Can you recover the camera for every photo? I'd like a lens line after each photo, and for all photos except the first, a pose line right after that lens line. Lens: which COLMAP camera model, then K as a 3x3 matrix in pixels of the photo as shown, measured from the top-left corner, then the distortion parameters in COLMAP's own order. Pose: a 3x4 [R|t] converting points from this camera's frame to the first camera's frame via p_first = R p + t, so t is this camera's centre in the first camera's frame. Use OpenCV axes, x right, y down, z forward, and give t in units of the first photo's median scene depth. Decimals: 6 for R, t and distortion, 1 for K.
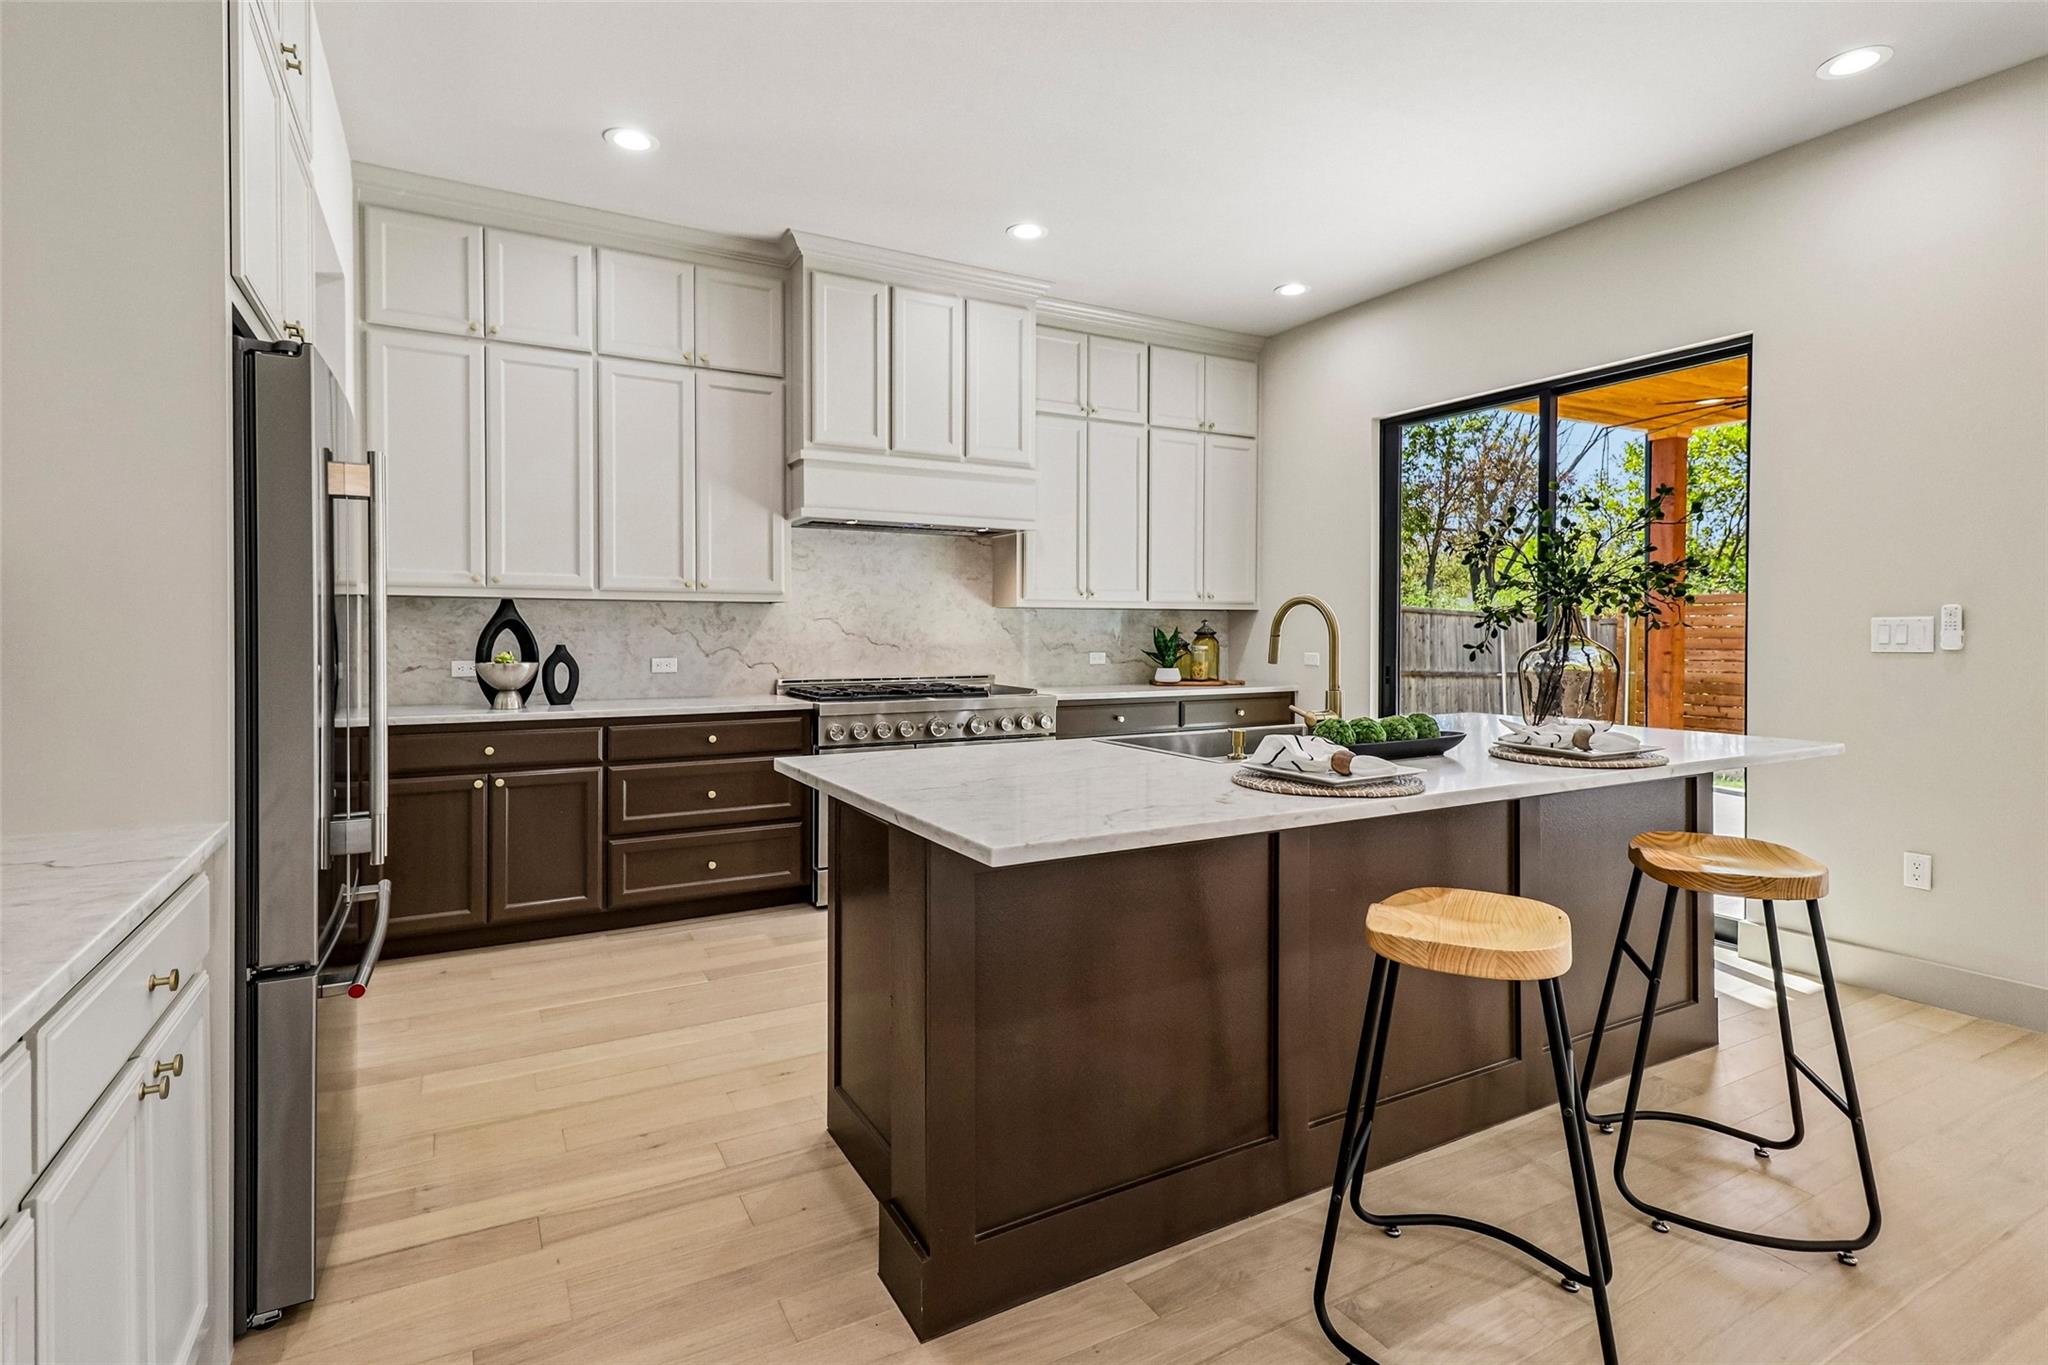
lens RADIAL K [[968.3, 0, 1012.6], [0, 968.3, 638.5], [0, 0, 1]] dist [-0.010953, -0.000655]
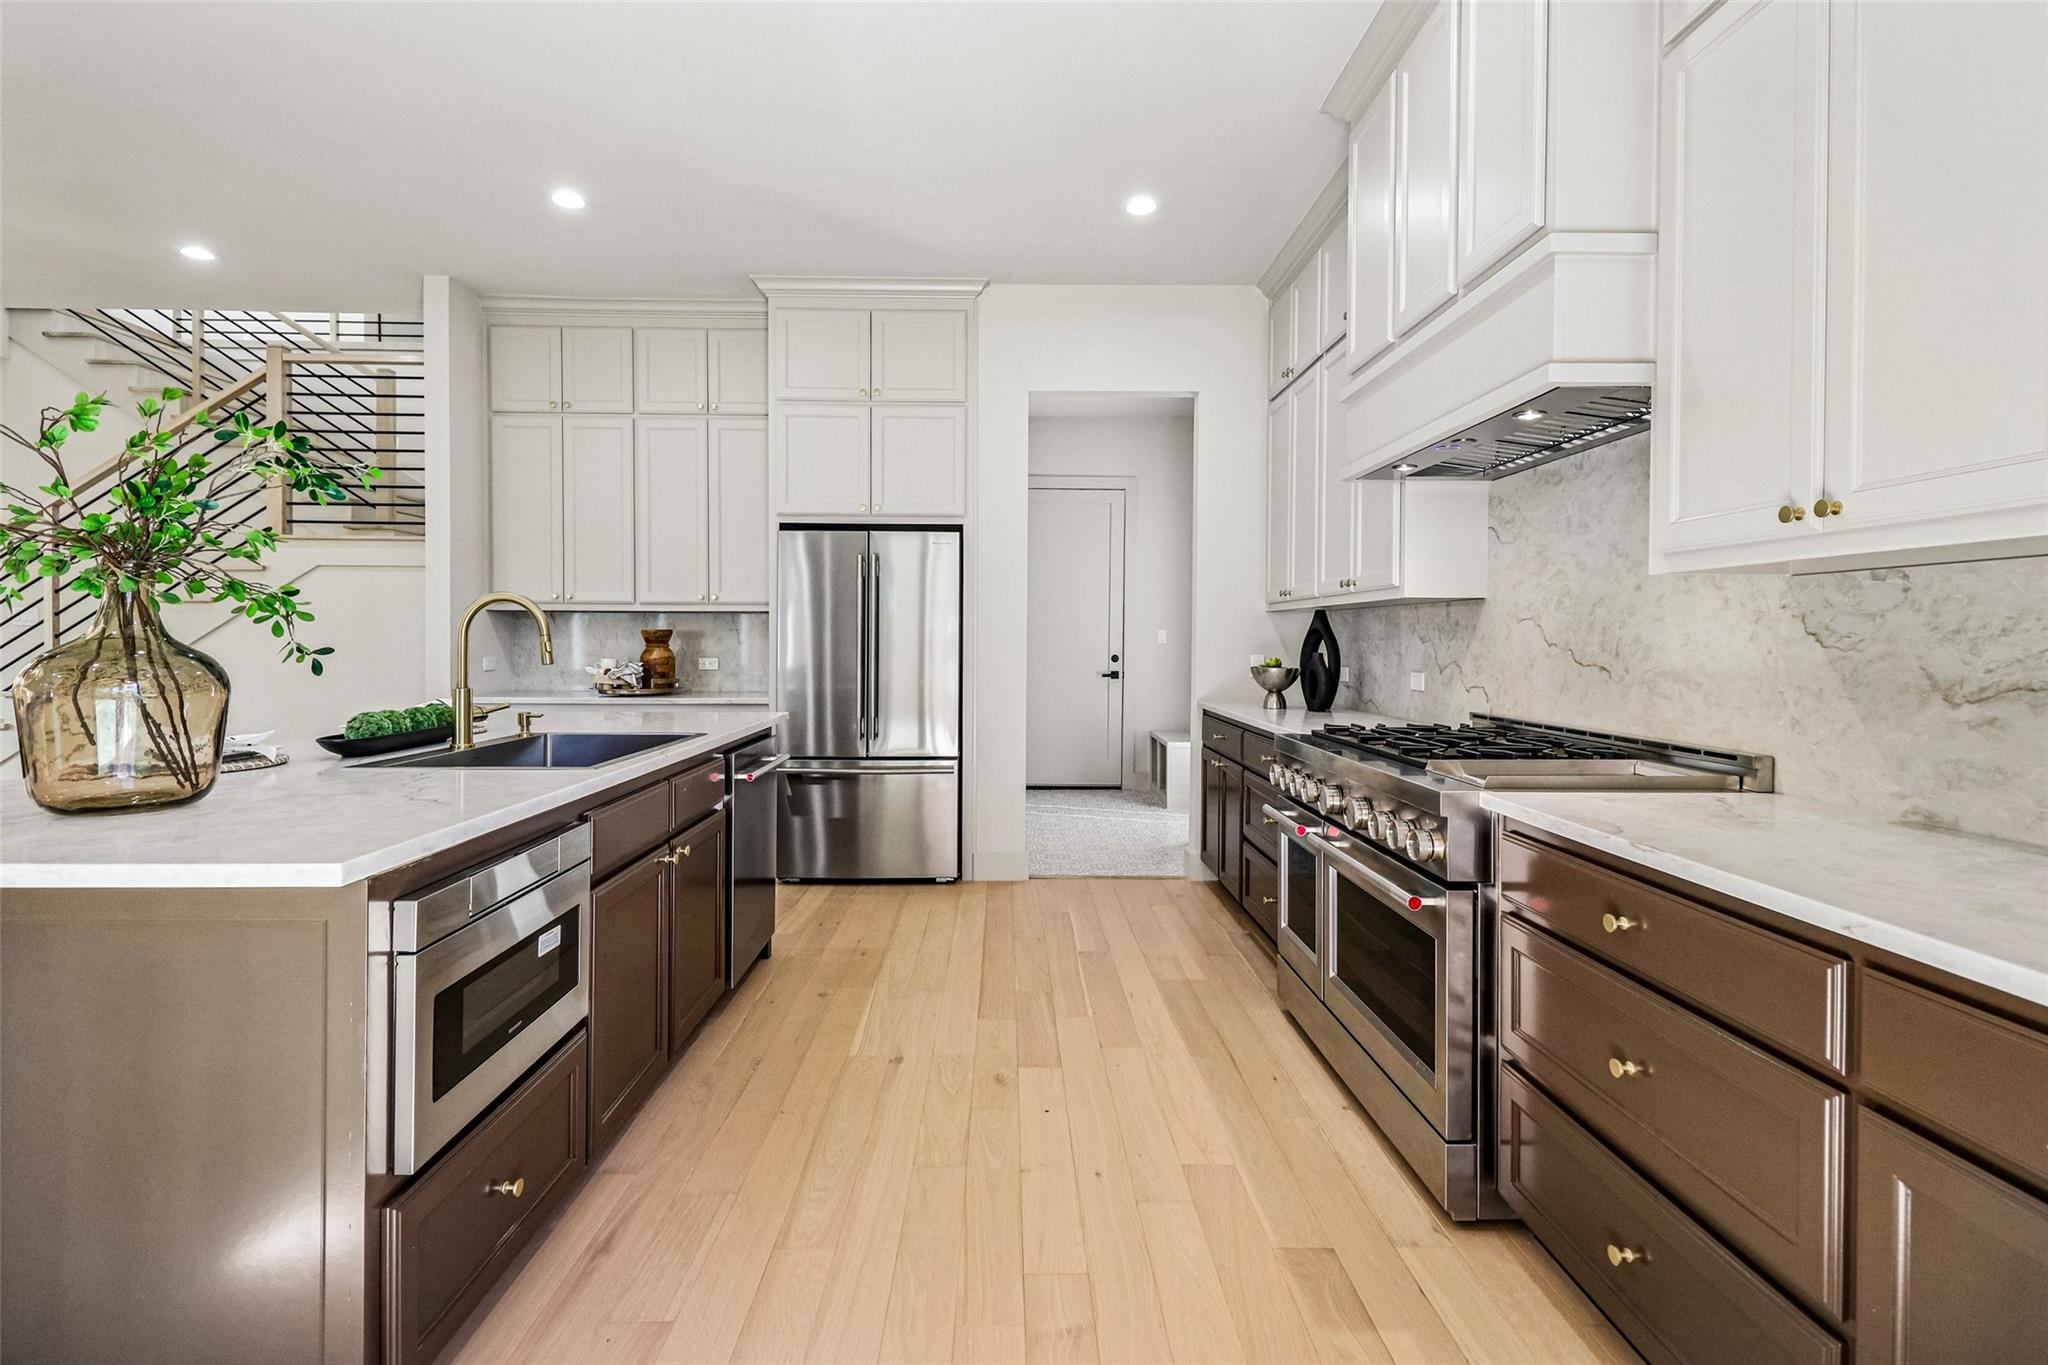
lens RADIAL K [[955.2, 0, 1031.9], [0, 955.2, 645.9], [0, 0, 1]] dist [0.026397, -0.015306]
pose [[-0.453182, 0.001089, -0.891417, 0.499176], [-0.015731, 0.999834, 0.009219, -0.004519], [0.891279, 0.018201, -0.453089, 1.038896]]
